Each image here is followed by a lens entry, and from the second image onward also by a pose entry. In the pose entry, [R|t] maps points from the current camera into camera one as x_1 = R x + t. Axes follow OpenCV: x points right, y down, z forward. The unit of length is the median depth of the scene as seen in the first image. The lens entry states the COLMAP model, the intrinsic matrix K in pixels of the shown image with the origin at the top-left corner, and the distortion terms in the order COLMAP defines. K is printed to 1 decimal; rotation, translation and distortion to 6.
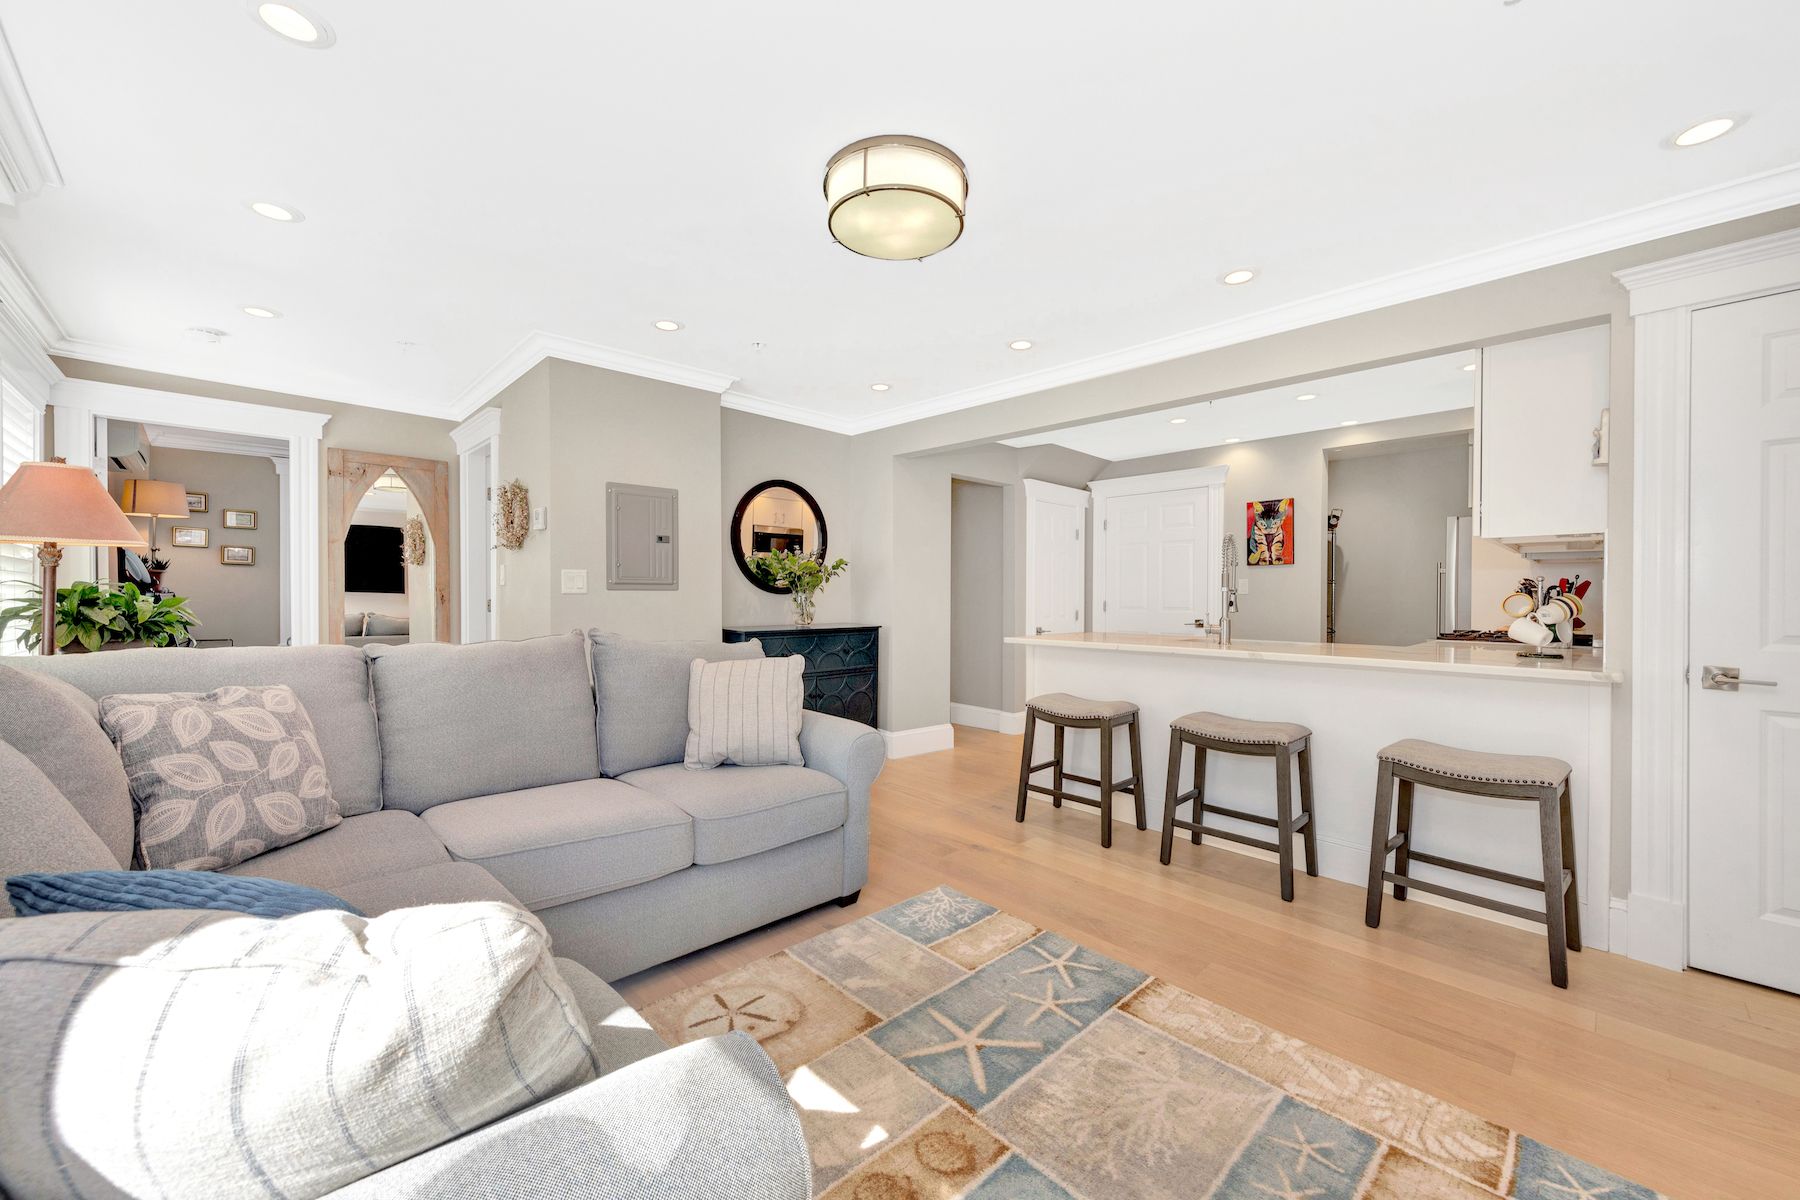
lens RADIAL K [[692.7, 0, 896.5], [0, 692.7, 603.9], [0, 0, 1]] dist [0.002713, -0.000150]
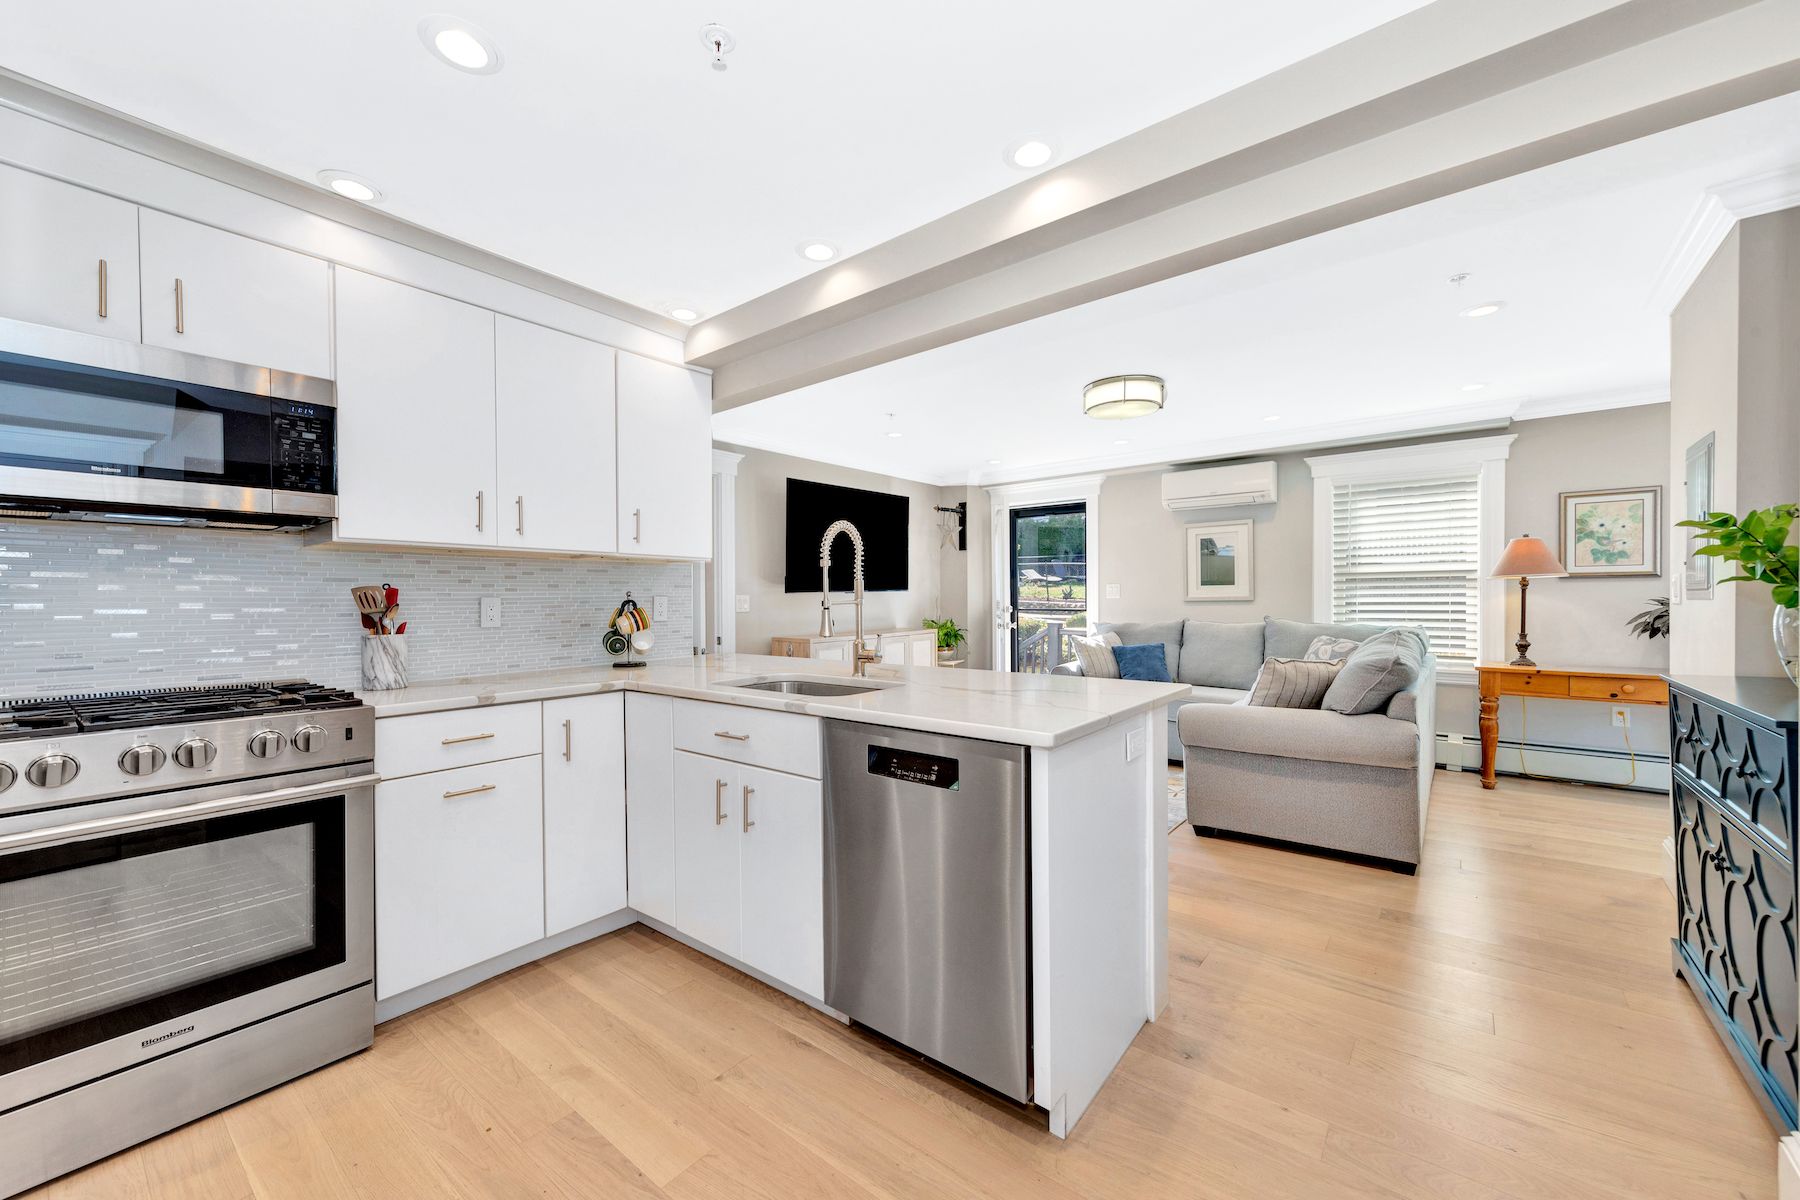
lens RADIAL K [[692.7, 0, 896.5], [0, 692.7, 603.9], [0, 0, 1]] dist [0.002713, -0.000150]
pose [[-0.991755, 0.004188, -0.128084, 0.805717], [0.001876, 0.999833, 0.018170, -0.049033], [0.128138, 0.017780, -0.991597, 2.640267]]
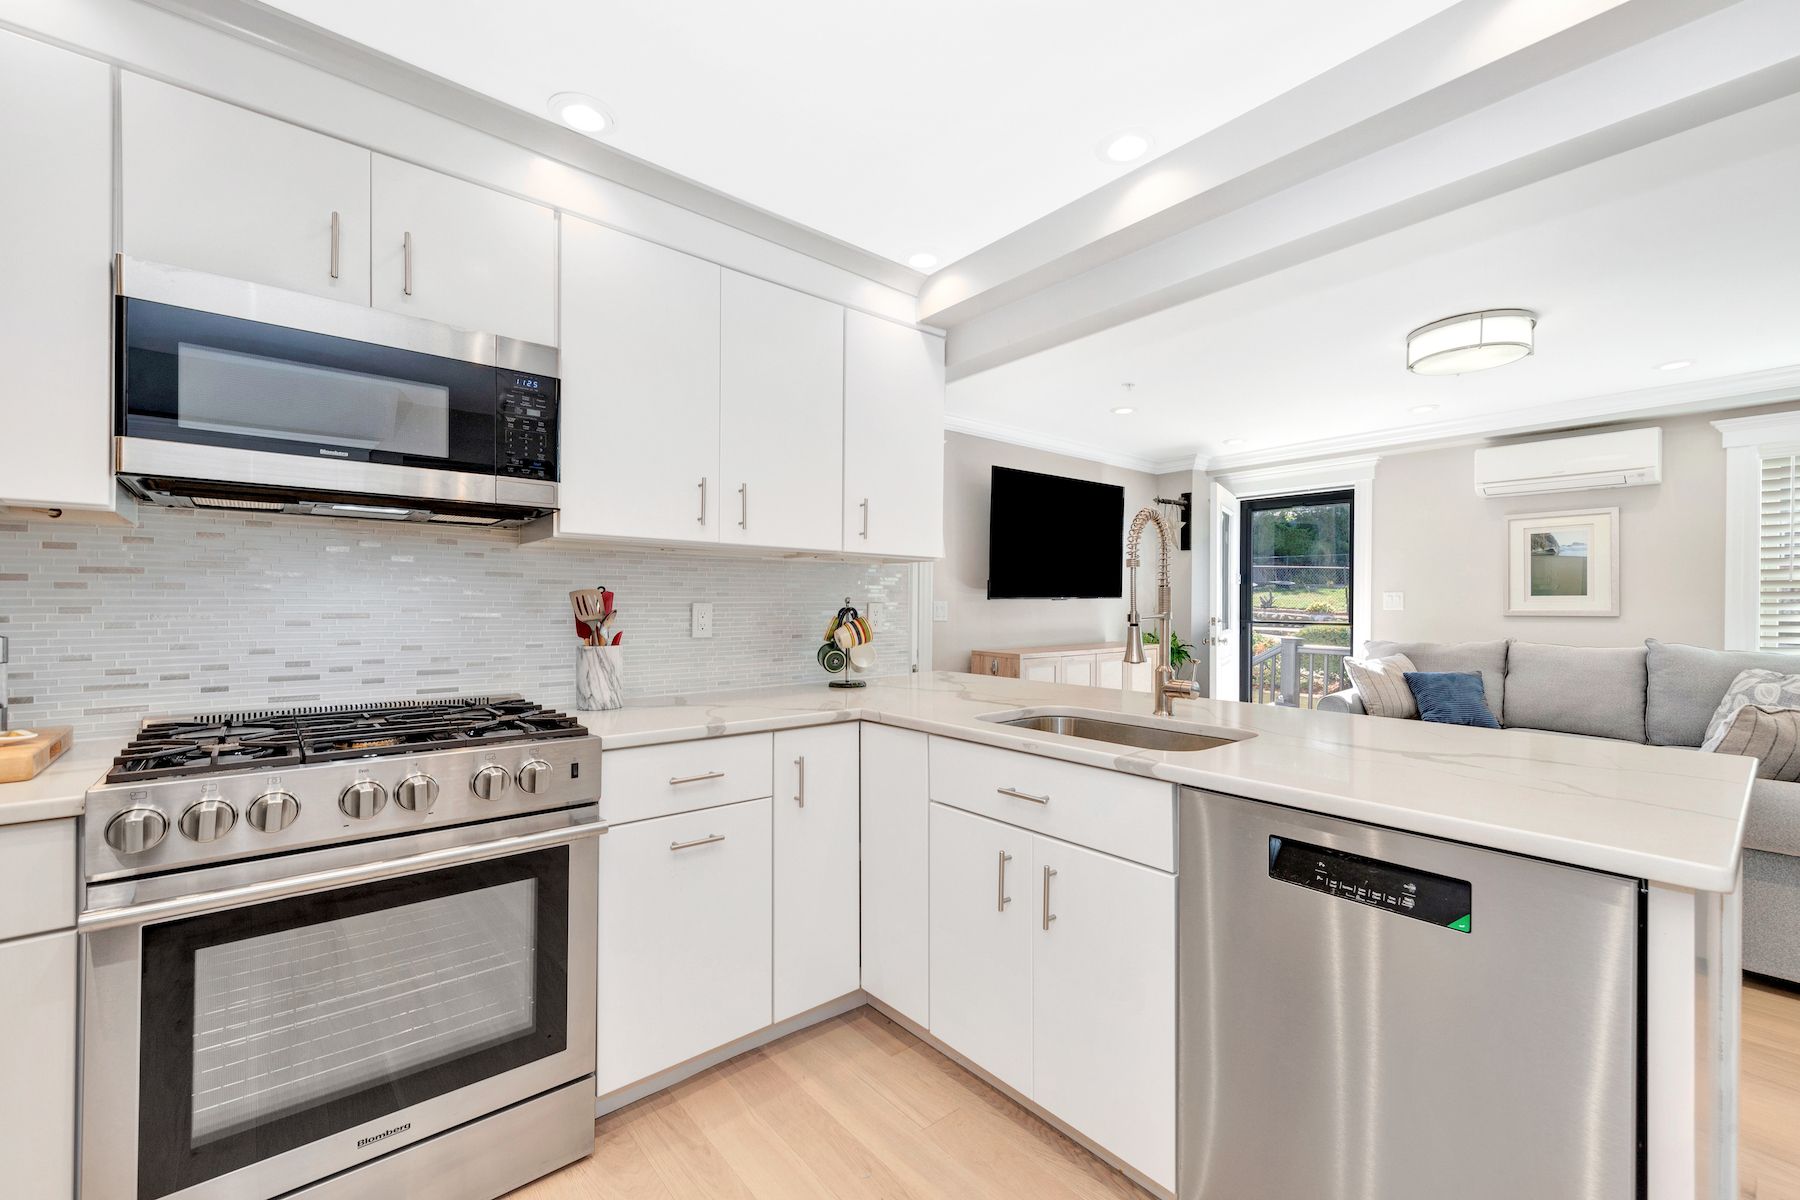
lens RADIAL K [[735.9, 0, 897.5], [0, 735.9, 605.2], [0, 0, 1]] dist [0.003411, -0.000162]
pose [[-0.997315, -0.009562, 0.072598, 0.981100], [-0.008613, 0.999874, 0.013370, -0.053832], [-0.072717, 0.012708, -0.997272, 2.432621]]
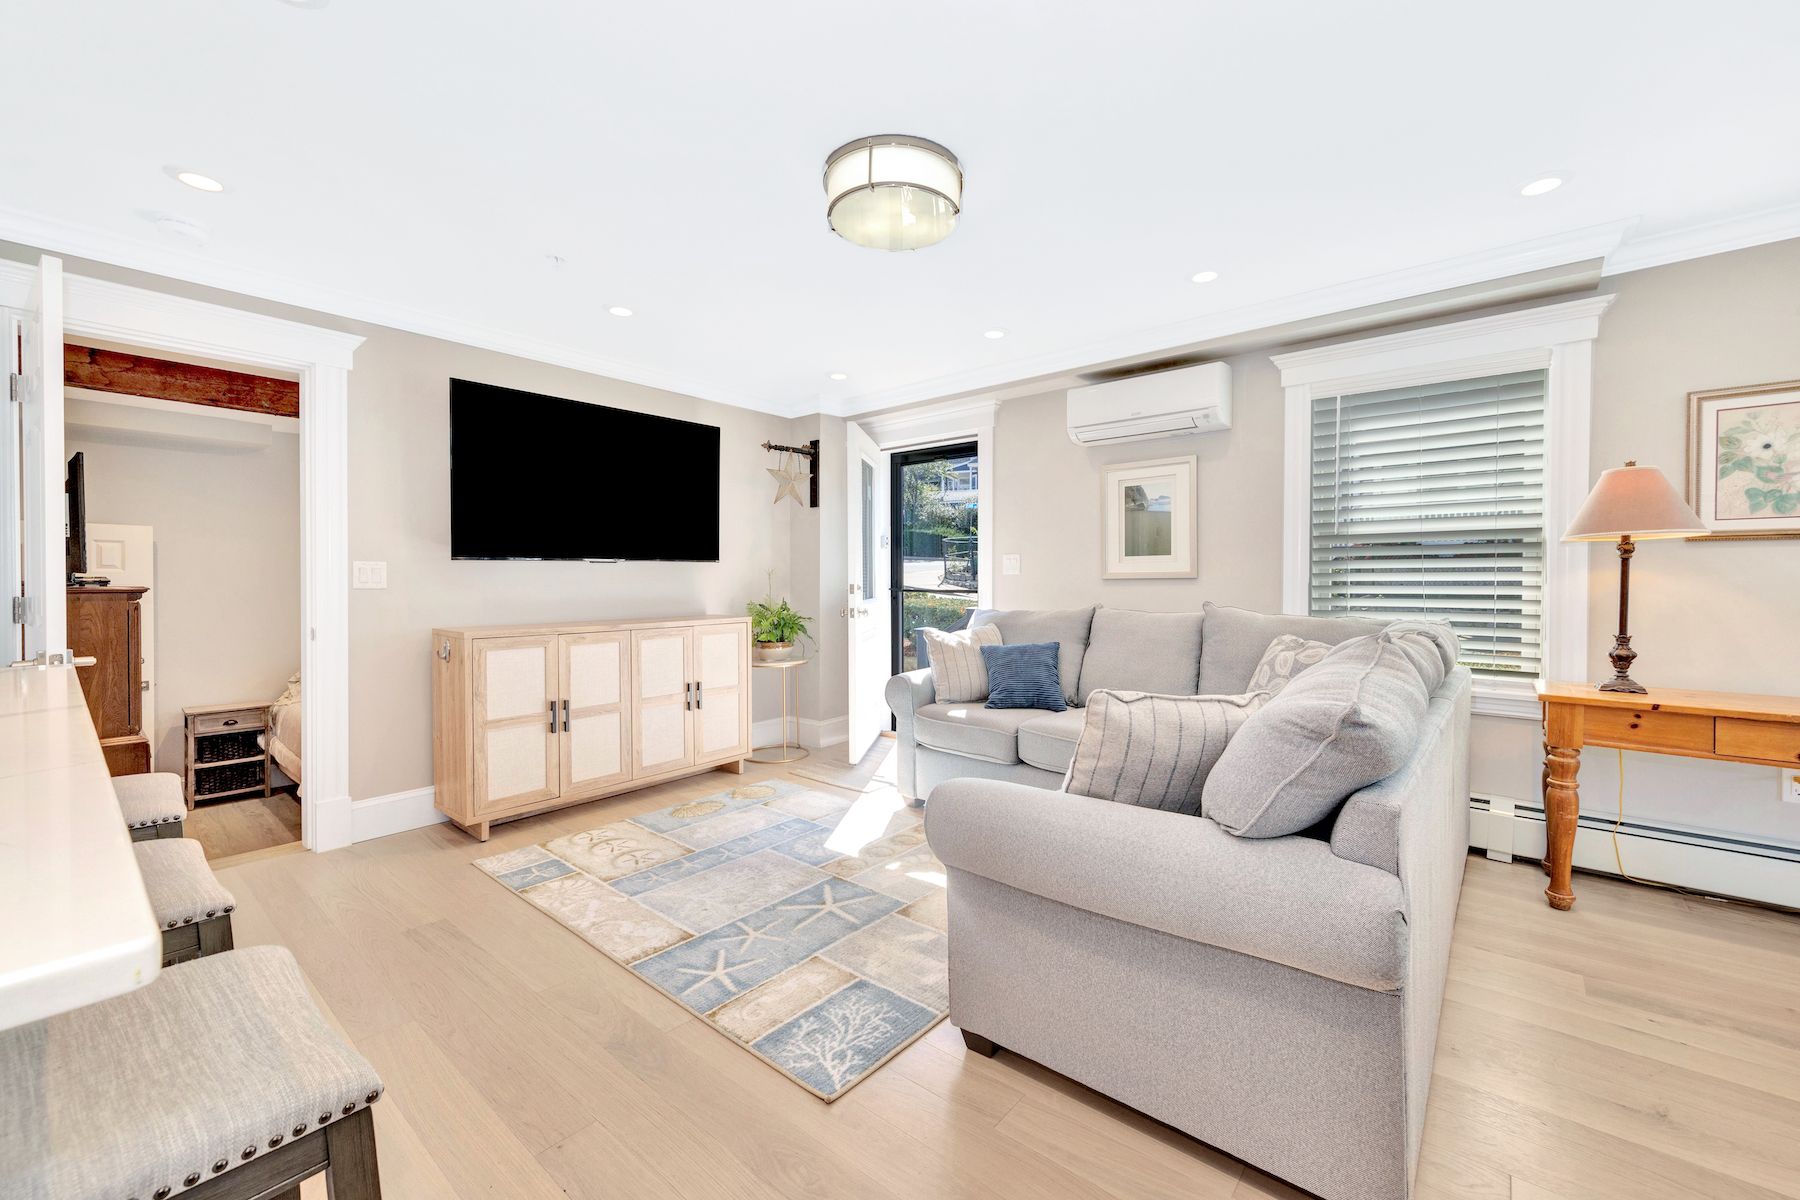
lens RADIAL K [[714.4, 0, 920.5], [0, 714.4, 589.7], [0, 0, 1]] dist [0.004559, 0.000134]
pose [[-0.992504, -0.003850, -0.122149, 0.082369], [-0.006476, 0.999756, 0.021108, -0.018819], [0.122038, 0.021741, -0.992287, 1.948181]]
